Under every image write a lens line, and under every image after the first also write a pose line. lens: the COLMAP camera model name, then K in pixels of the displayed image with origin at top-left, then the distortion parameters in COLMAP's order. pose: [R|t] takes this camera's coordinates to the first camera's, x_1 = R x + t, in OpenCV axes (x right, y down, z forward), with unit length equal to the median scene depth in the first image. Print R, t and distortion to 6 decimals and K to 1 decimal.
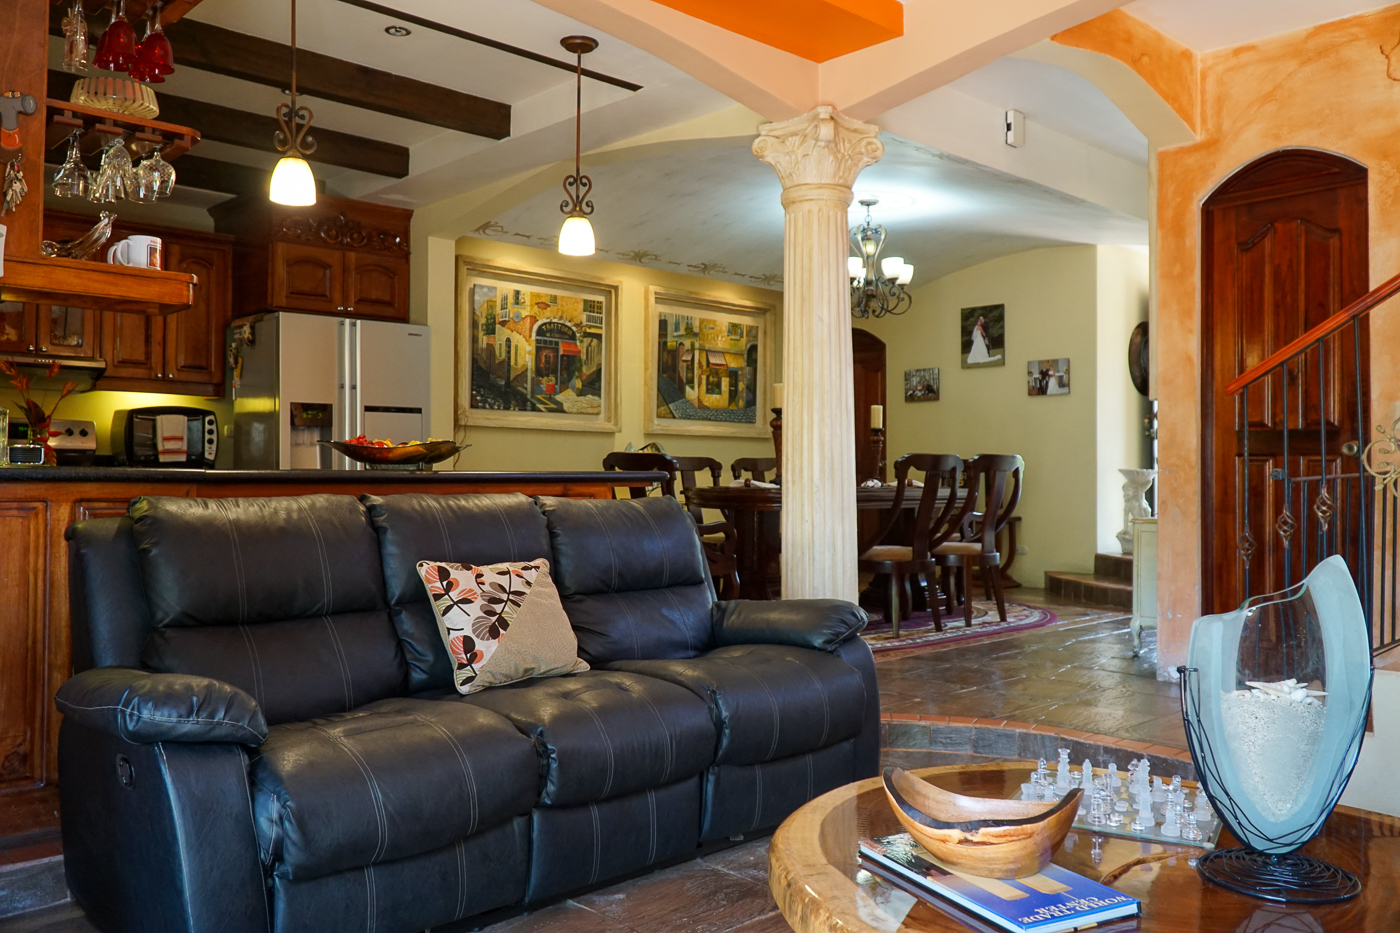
lens RADIAL K [[1116.1, 0, 694.2], [0, 1116.1, 452.1], [0, 0, 1]] dist [0.006729, -0.025424]
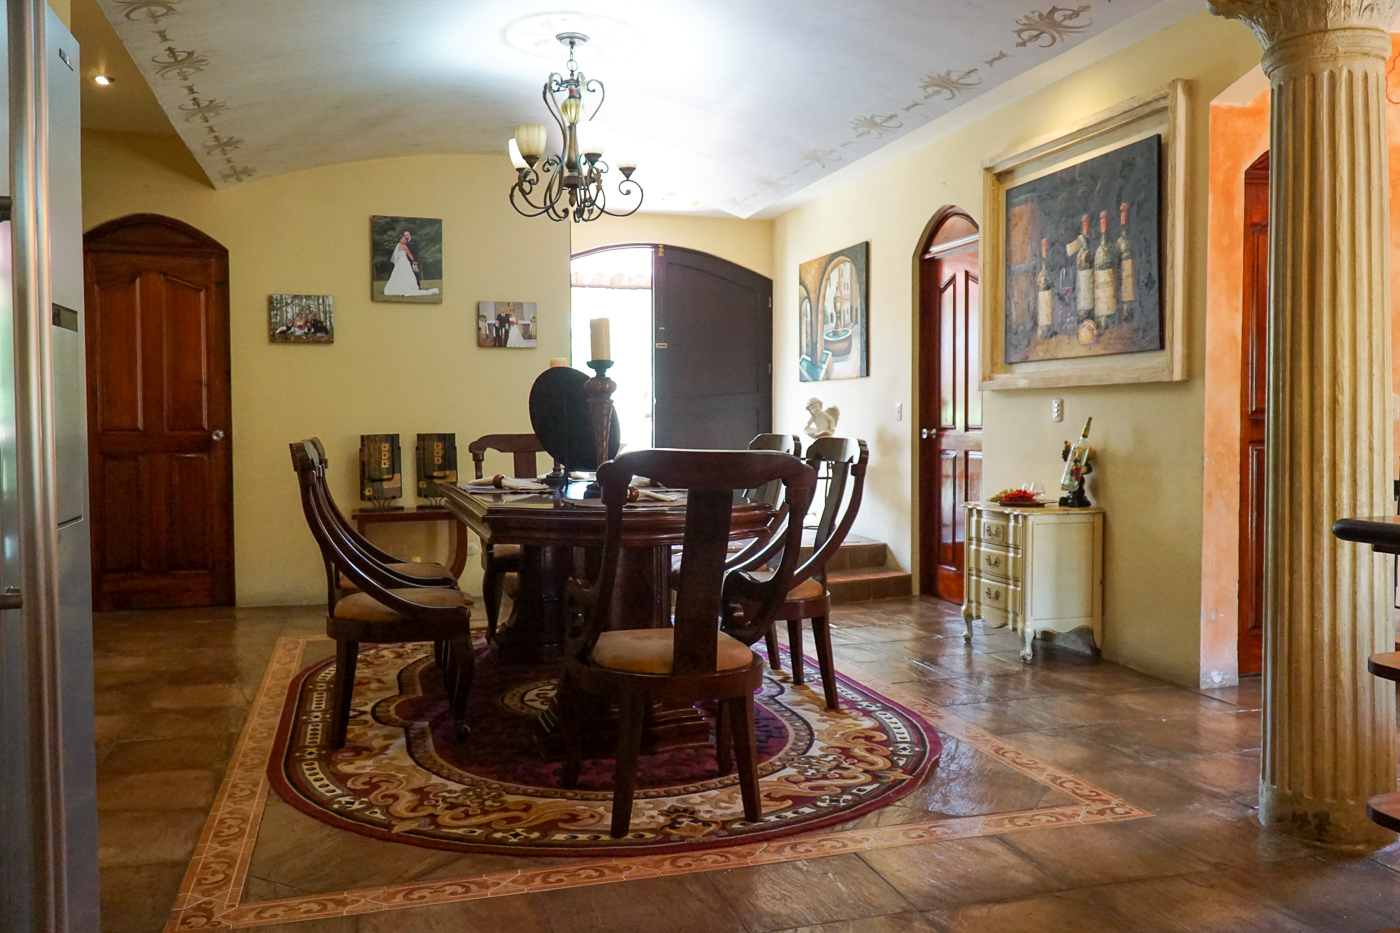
lens RADIAL K [[1116.1, 0, 694.2], [0, 1116.1, 452.1], [0, 0, 1]] dist [0.006729, -0.025424]
pose [[0.451314, -0.028121, 0.891922, -0.310237], [-0.014278, 0.999148, 0.038726, -0.010052], [-0.892251, -0.030213, 0.450528, 0.513696]]
